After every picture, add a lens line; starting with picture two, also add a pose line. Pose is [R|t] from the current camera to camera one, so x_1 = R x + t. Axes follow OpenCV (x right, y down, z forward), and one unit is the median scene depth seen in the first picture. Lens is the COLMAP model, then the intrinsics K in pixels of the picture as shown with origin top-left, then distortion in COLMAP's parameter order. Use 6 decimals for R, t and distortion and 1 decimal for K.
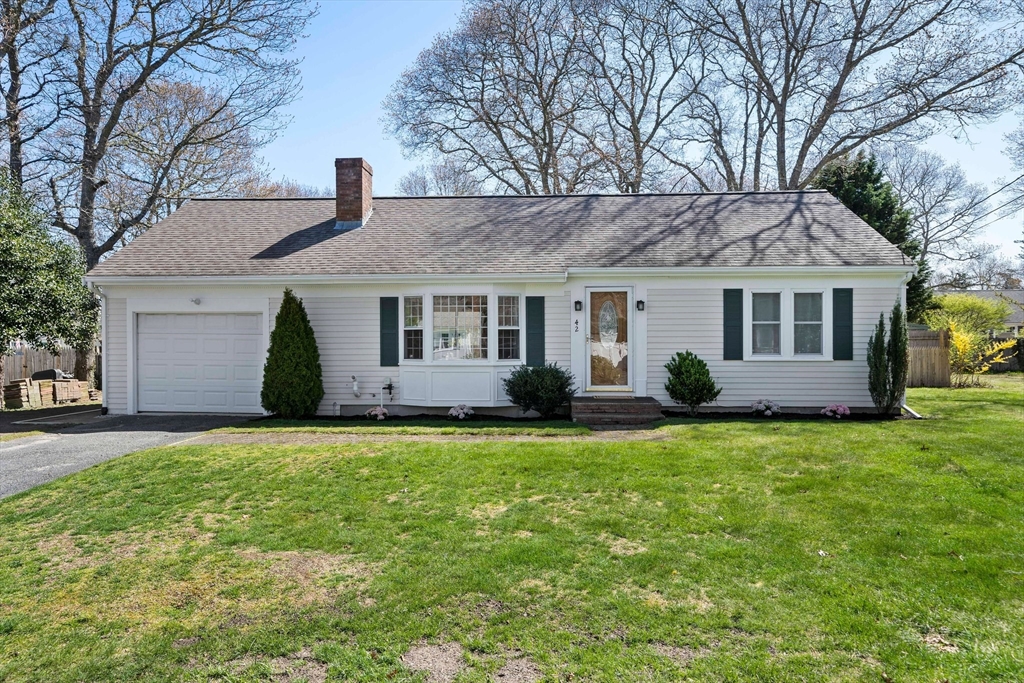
lens RADIAL K [[662.2, 0, 516.4], [0, 662.2, 346.4], [0, 0, 1]] dist [0.009531, -0.002841]
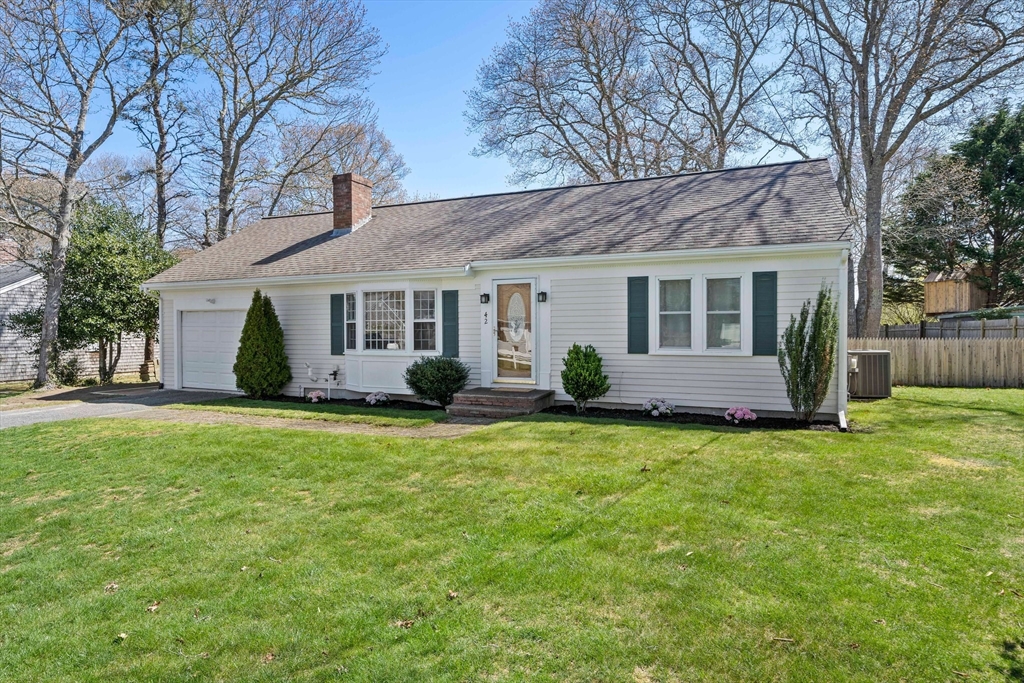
lens RADIAL K [[588.0, 0, 509.2], [0, 588.0, 337.5], [0, 0, 1]] dist [0.006548, 0.000945]
pose [[0.933236, 0.002937, -0.359252, 0.453457], [-0.000025, 0.999967, 0.008111, -0.008638], [0.359264, -0.007560, 0.933205, 0.170275]]
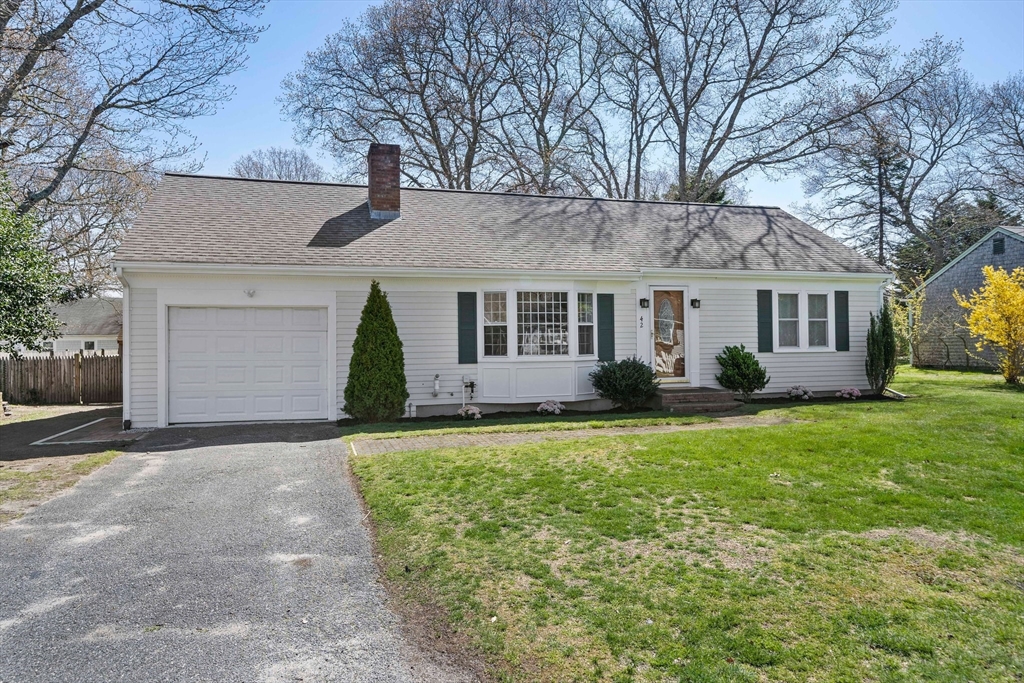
lens RADIAL K [[662.2, 0, 514.9], [0, 662.2, 332.0], [0, 0, 1]] dist [0.009531, -0.002841]
pose [[0.944324, -0.003768, 0.328997, -0.453892], [0.010070, 0.999797, -0.017453, 0.001589], [-0.328864, 0.019794, 0.944170, 0.065195]]
